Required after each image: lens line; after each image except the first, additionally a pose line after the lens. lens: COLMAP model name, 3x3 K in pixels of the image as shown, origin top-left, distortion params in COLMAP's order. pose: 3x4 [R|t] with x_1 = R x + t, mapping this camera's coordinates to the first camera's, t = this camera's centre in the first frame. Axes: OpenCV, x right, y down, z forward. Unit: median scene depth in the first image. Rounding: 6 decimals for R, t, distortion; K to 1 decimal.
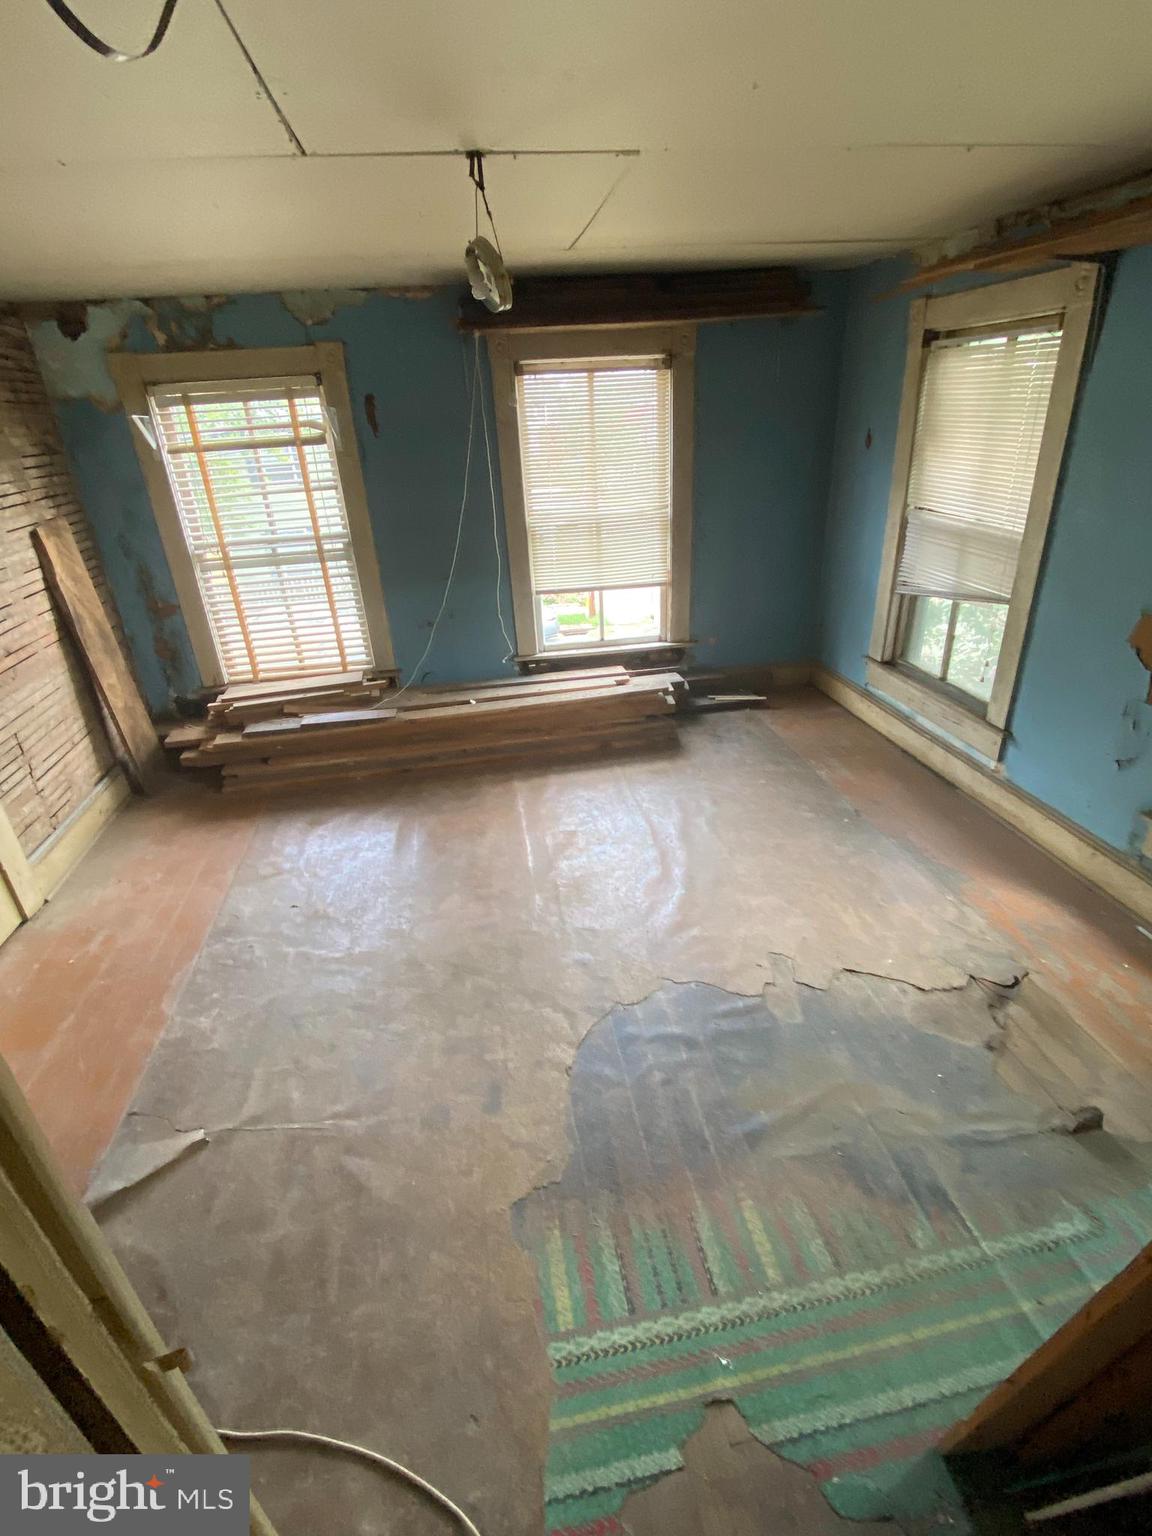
lens RADIAL K [[708.1, 0, 598.3], [0, 708.1, 781.3], [0, 0, 1]] dist [0.021011, -0.023306]
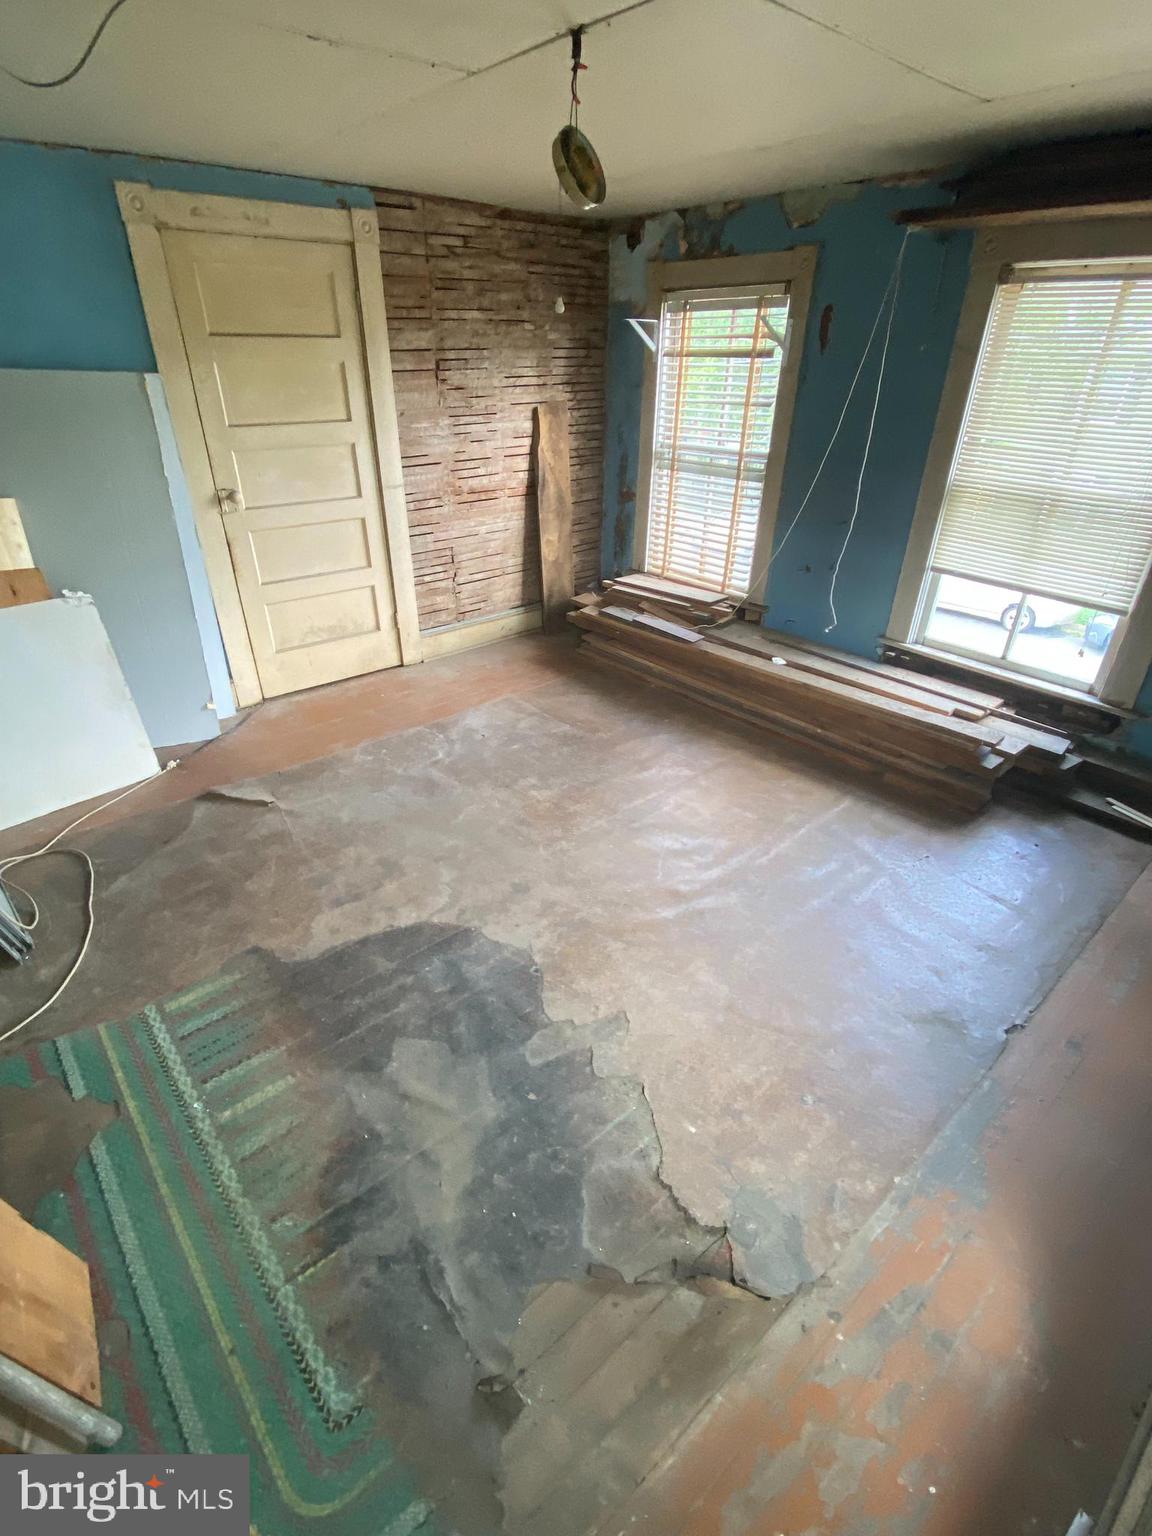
lens RADIAL K [[727.5, 0, 582.0], [0, 727.5, 793.1], [0, 0, 1]] dist [0.025508, -0.034657]
pose [[0.507655, 0.485997, -0.711402, 0.515344], [-0.425721, 0.859366, 0.283286, -0.145030], [0.749031, 0.159048, 0.643161, 0.278775]]
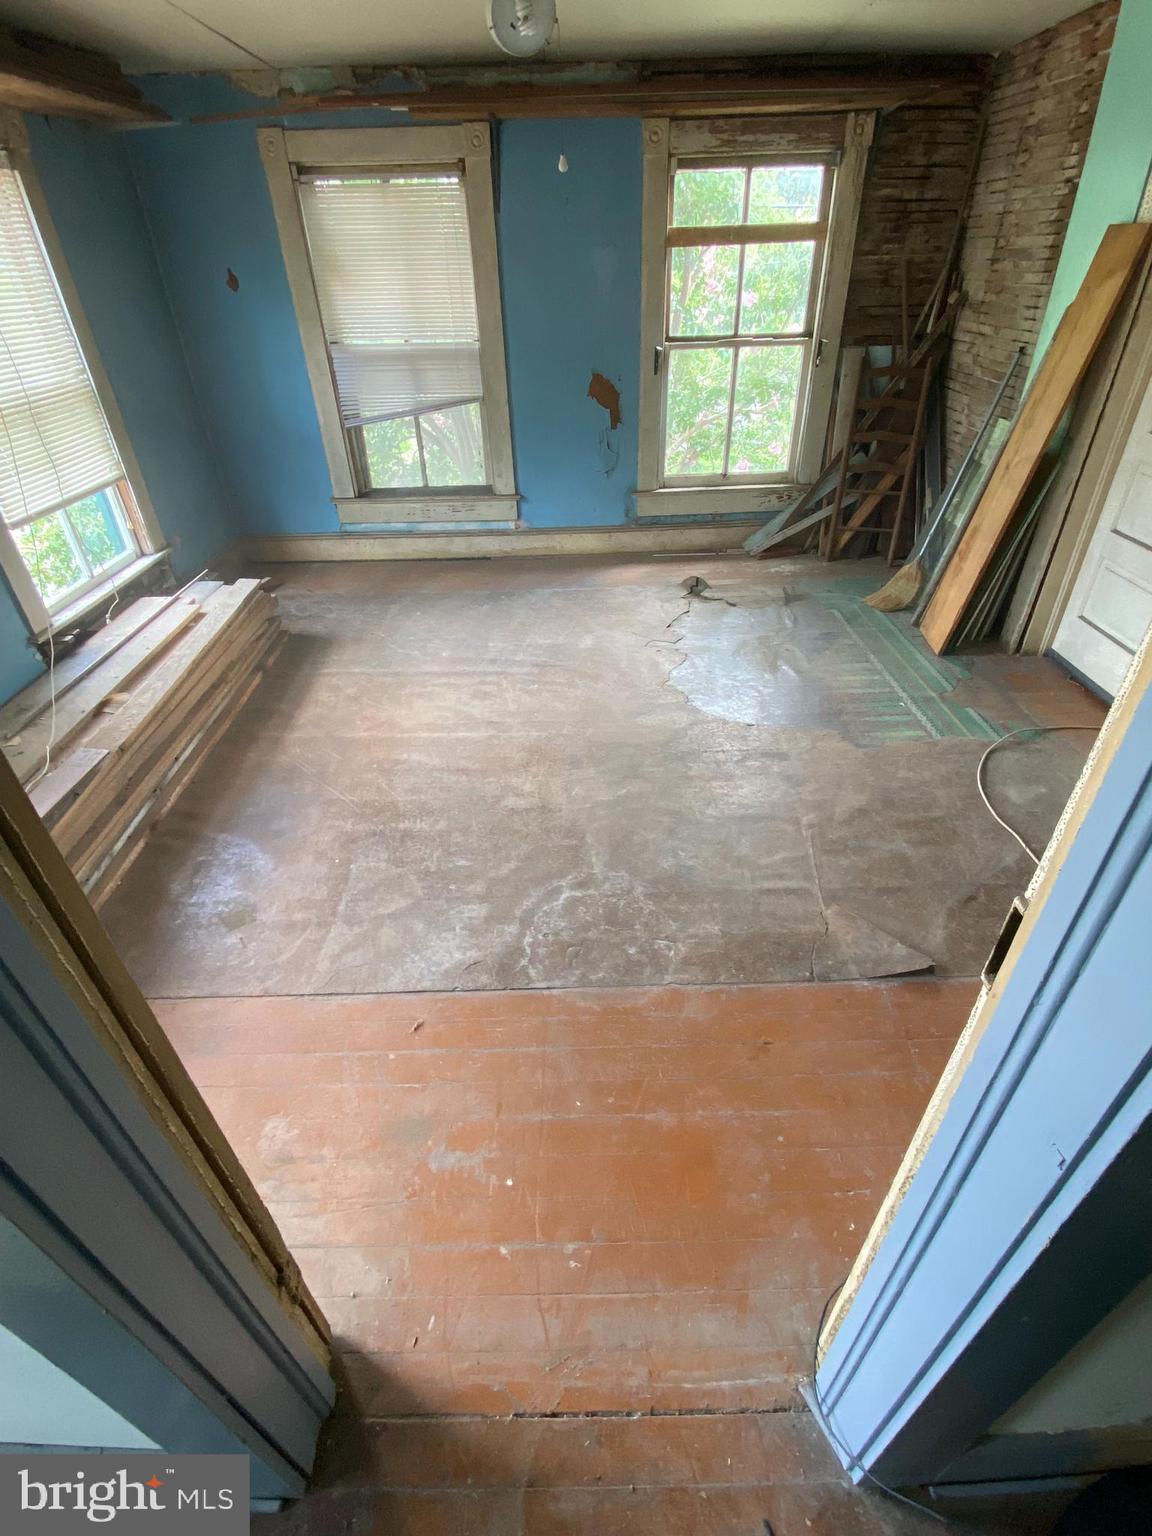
lens RADIAL K [[710.9, 0, 576.0], [0, 710.9, 768.0], [0, 0, 1]] dist [0.024427, -0.022536]
pose [[0.155673, -0.531008, 0.832944, -0.798842], [0.467120, 0.782558, 0.411585, -0.158045], [-0.870382, 0.325012, 0.369867, 0.502713]]
